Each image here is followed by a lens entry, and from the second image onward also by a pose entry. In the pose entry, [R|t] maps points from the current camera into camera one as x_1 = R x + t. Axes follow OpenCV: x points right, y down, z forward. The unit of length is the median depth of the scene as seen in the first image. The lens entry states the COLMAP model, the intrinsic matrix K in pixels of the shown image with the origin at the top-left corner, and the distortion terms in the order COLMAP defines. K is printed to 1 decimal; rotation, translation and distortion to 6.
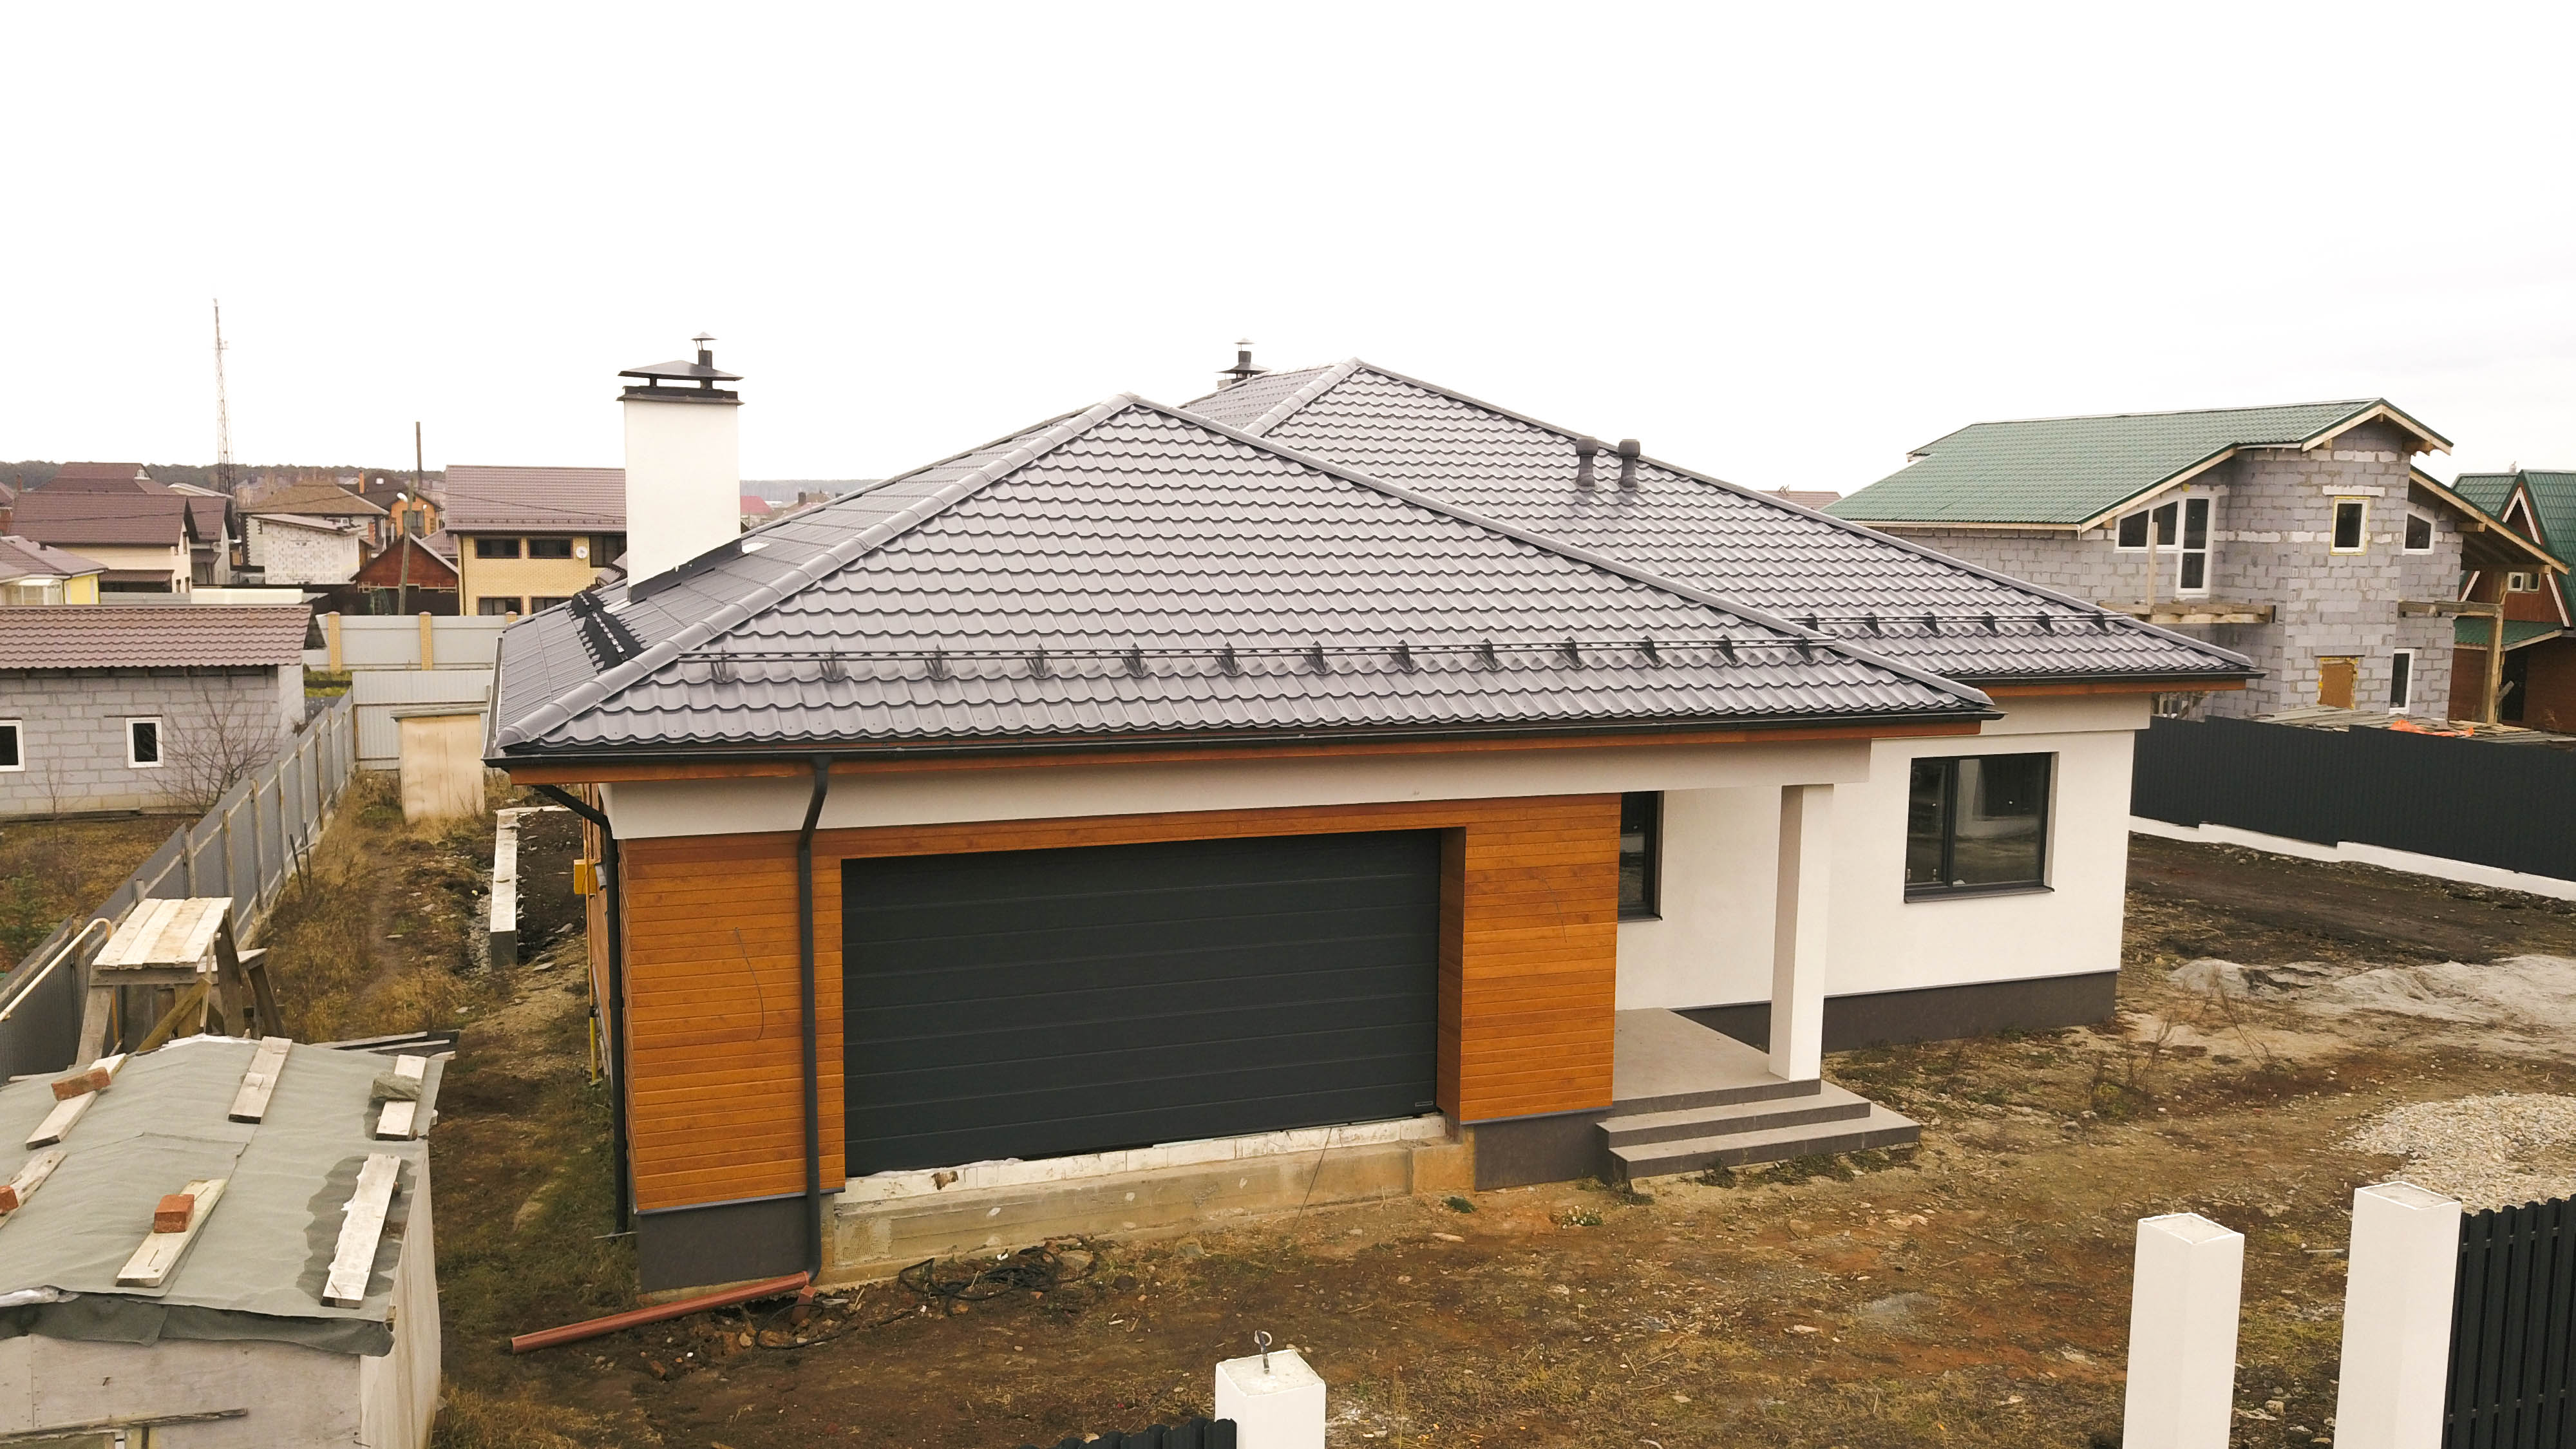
lens RADIAL K [[1971.5, 0, 1288.0], [0, 1971.5, 724.5], [0, 0, 1]] dist [0.005501, -0.005884]
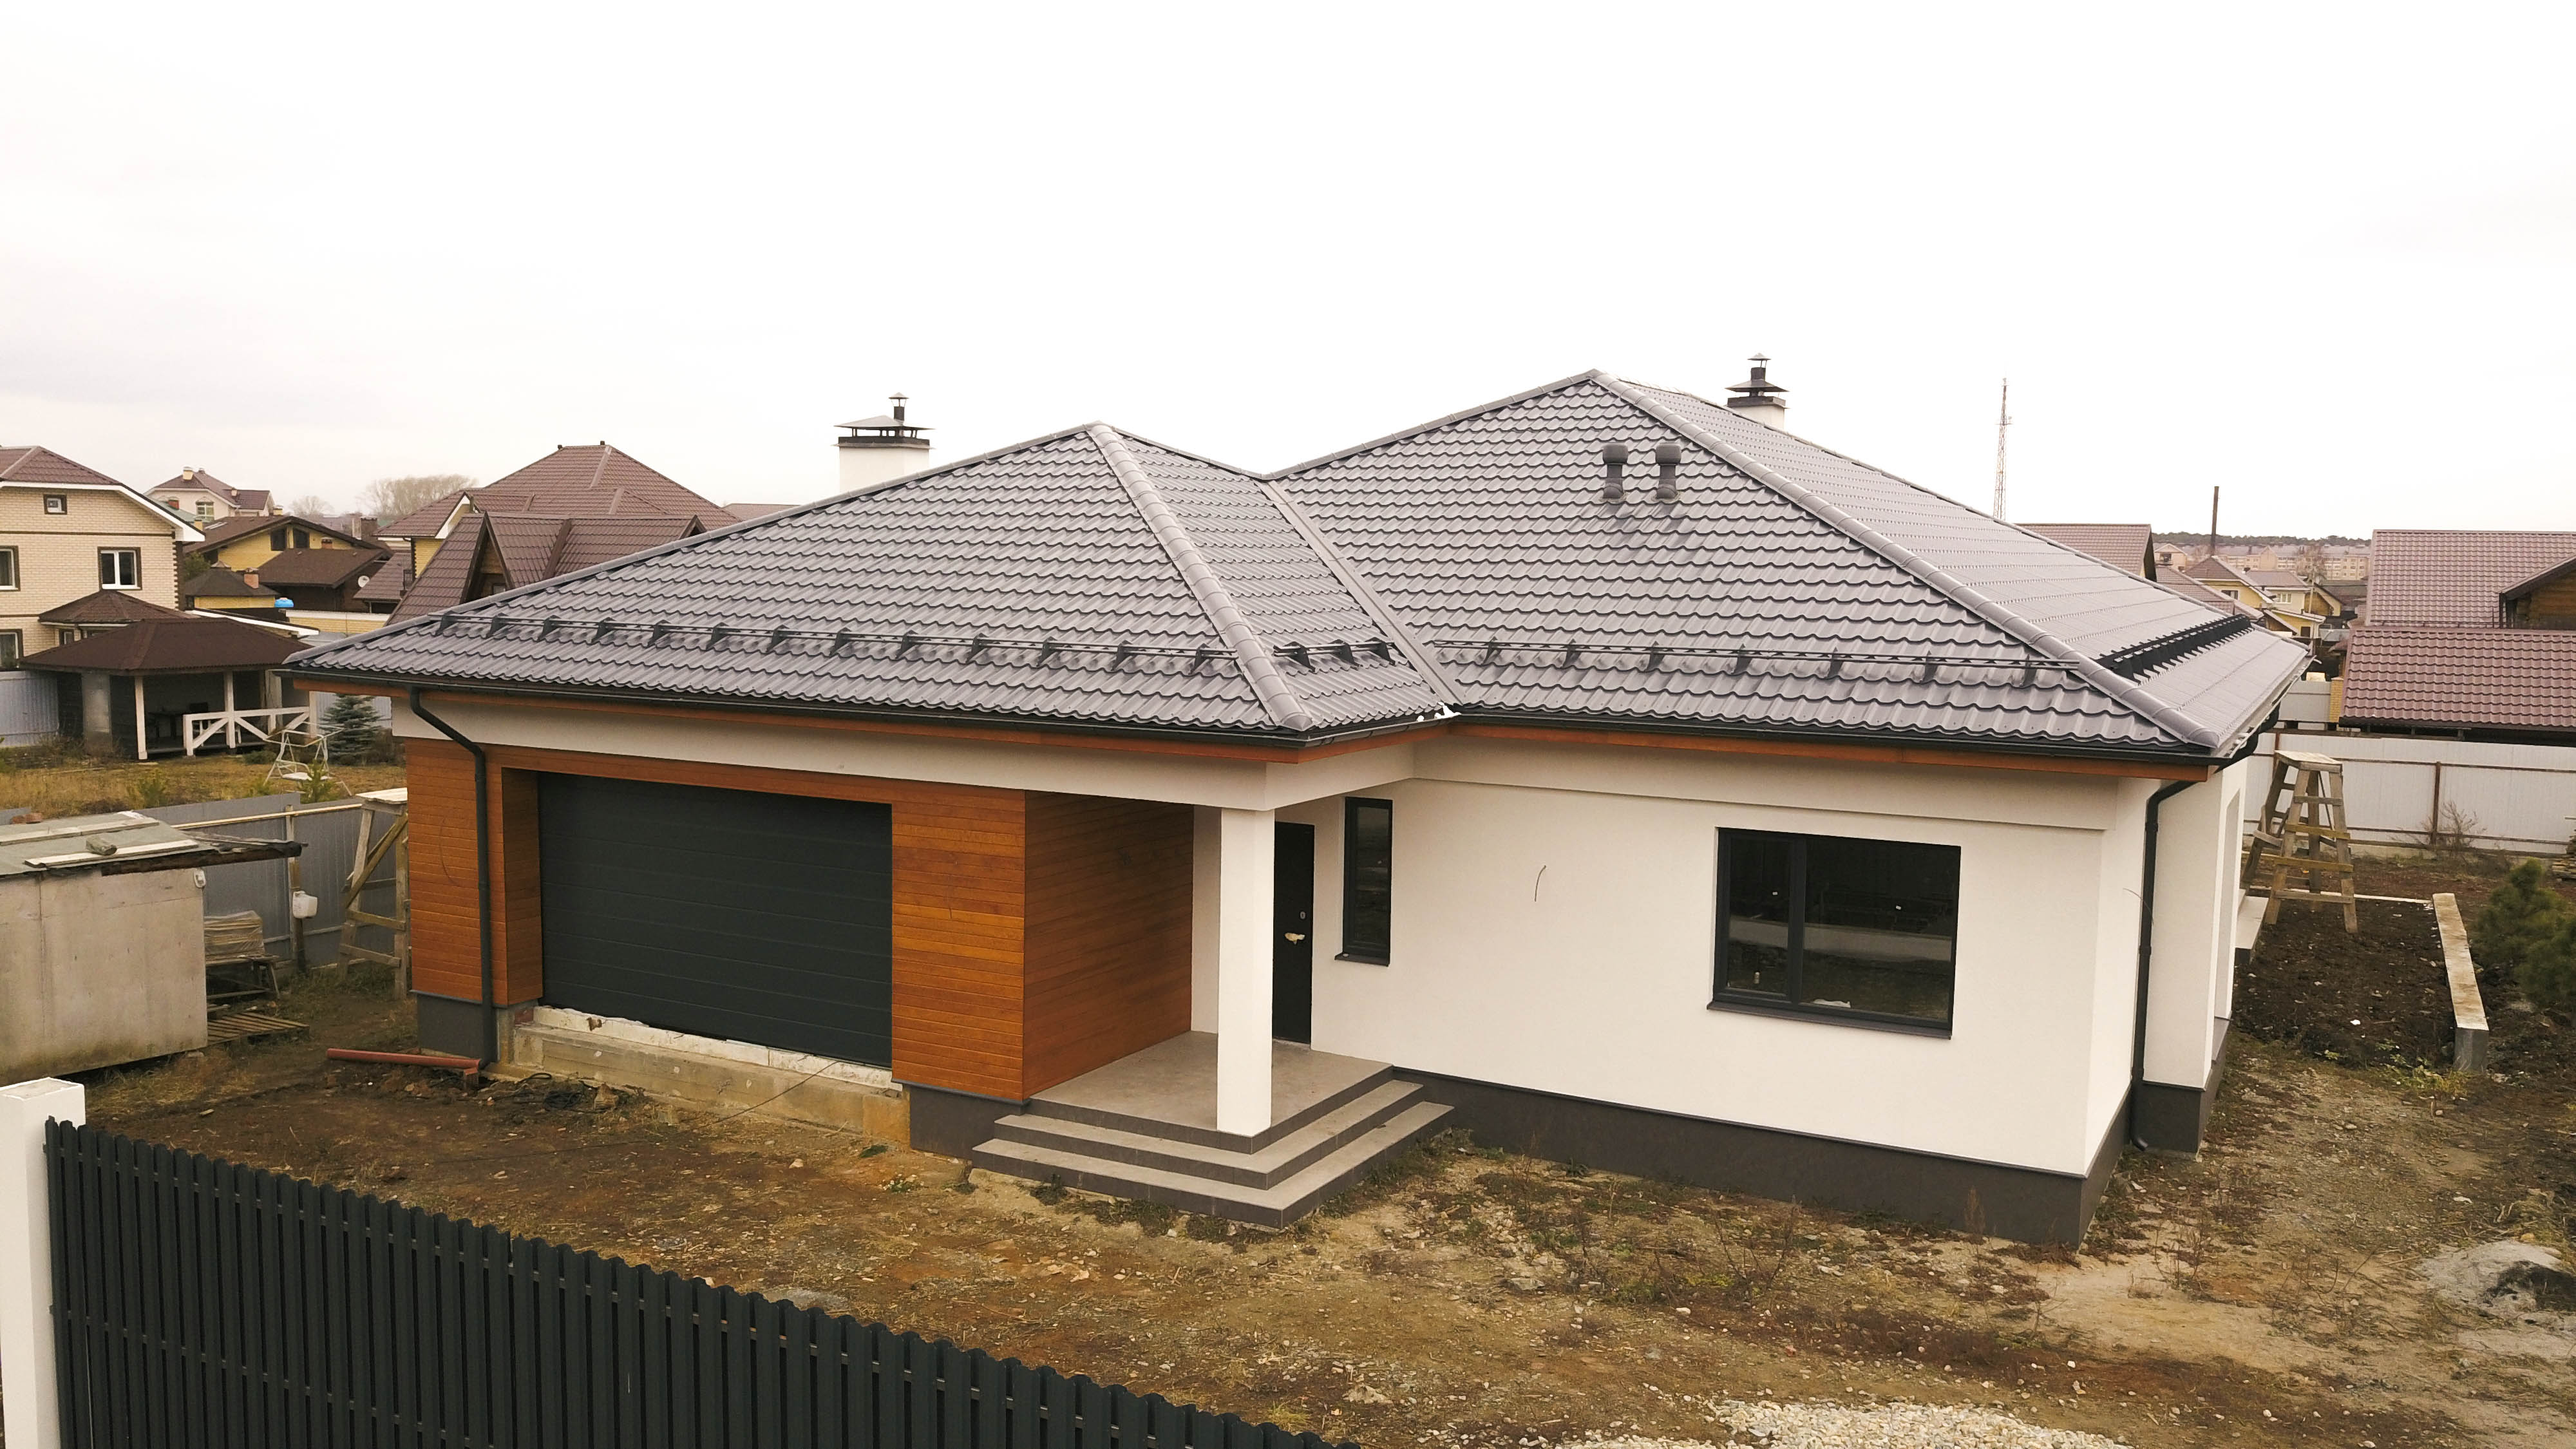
lens RADIAL K [[1971.5, 0, 1288.0], [0, 1971.5, 724.5], [0, 0, 1]] dist [0.005501, -0.005884]
pose [[0.639943, 0.063520, -0.765792, 1.018427], [-0.088760, 0.996017, 0.008443, -0.019496], [0.763279, 0.062568, 0.643032, 0.446084]]
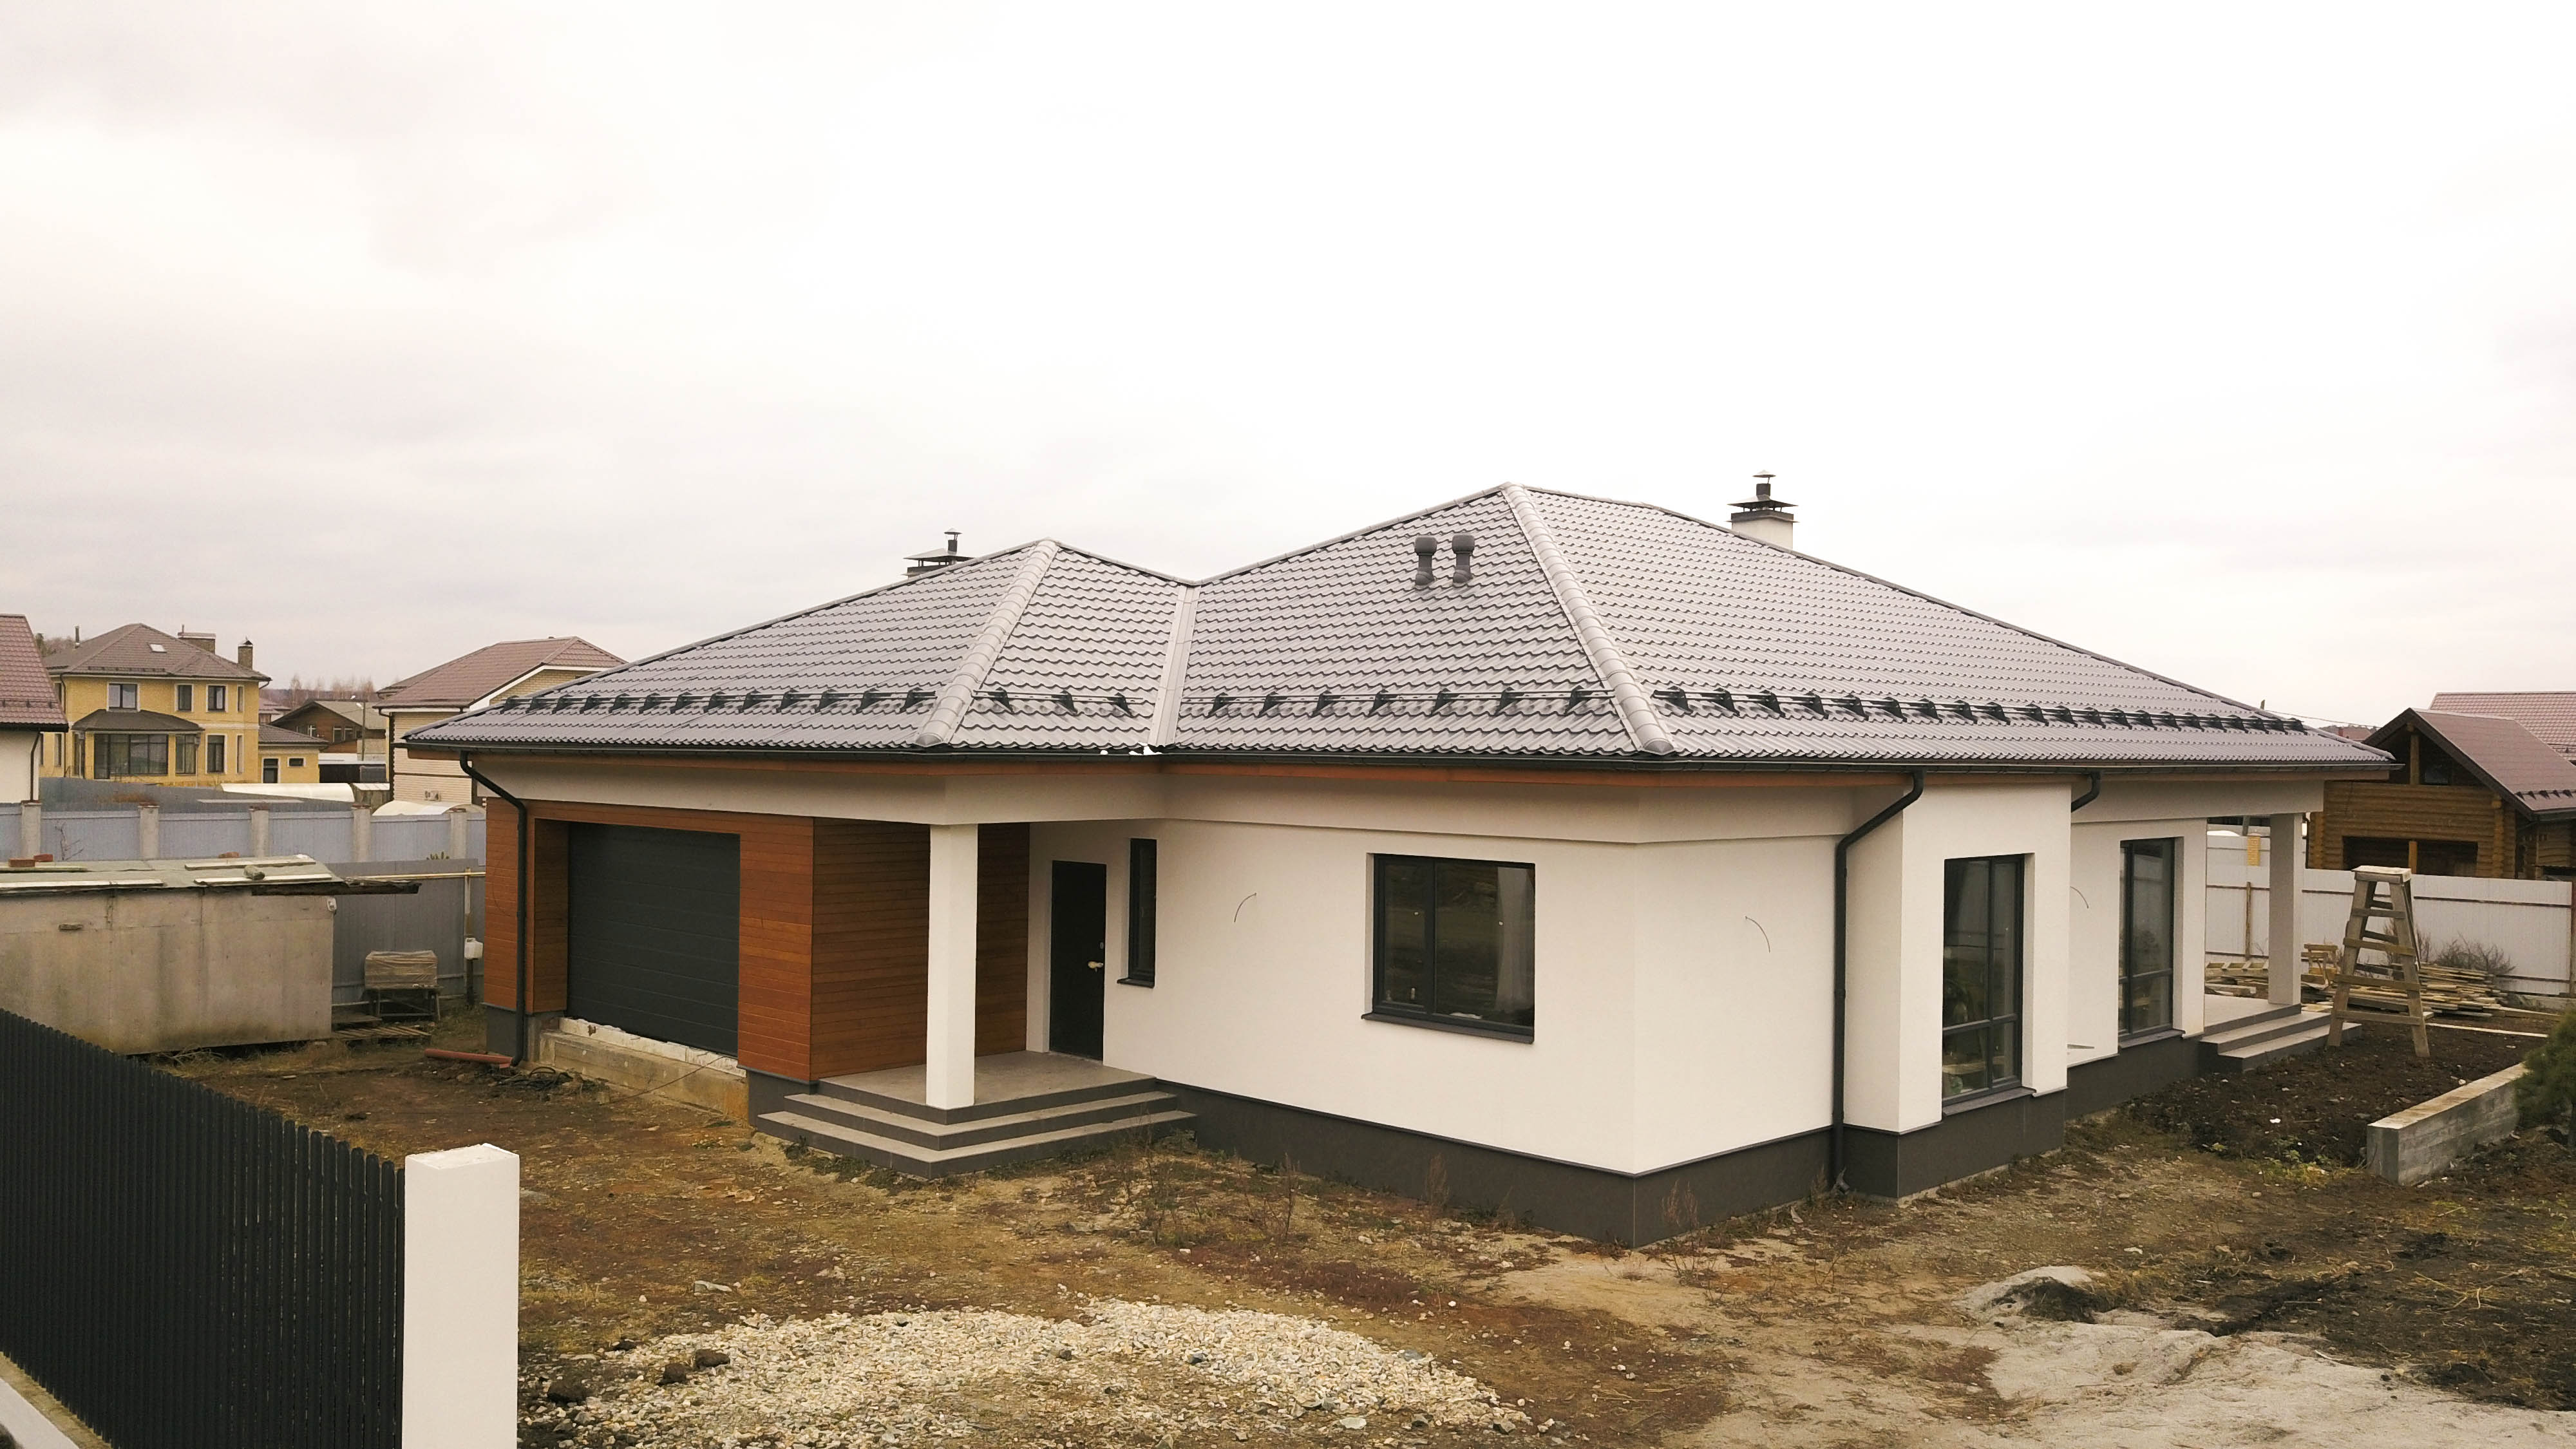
lens RADIAL K [[1968.2, 0, 1288.0], [0, 1968.2, 724.5], [0, 0, 1]] dist [-0.001650, 0.002031]
pose [[0.404491, -0.018768, -0.914349, 1.388461], [-0.104824, 0.992249, -0.066739, 0.027693], [0.908515, 0.122841, 0.399388, 0.765781]]
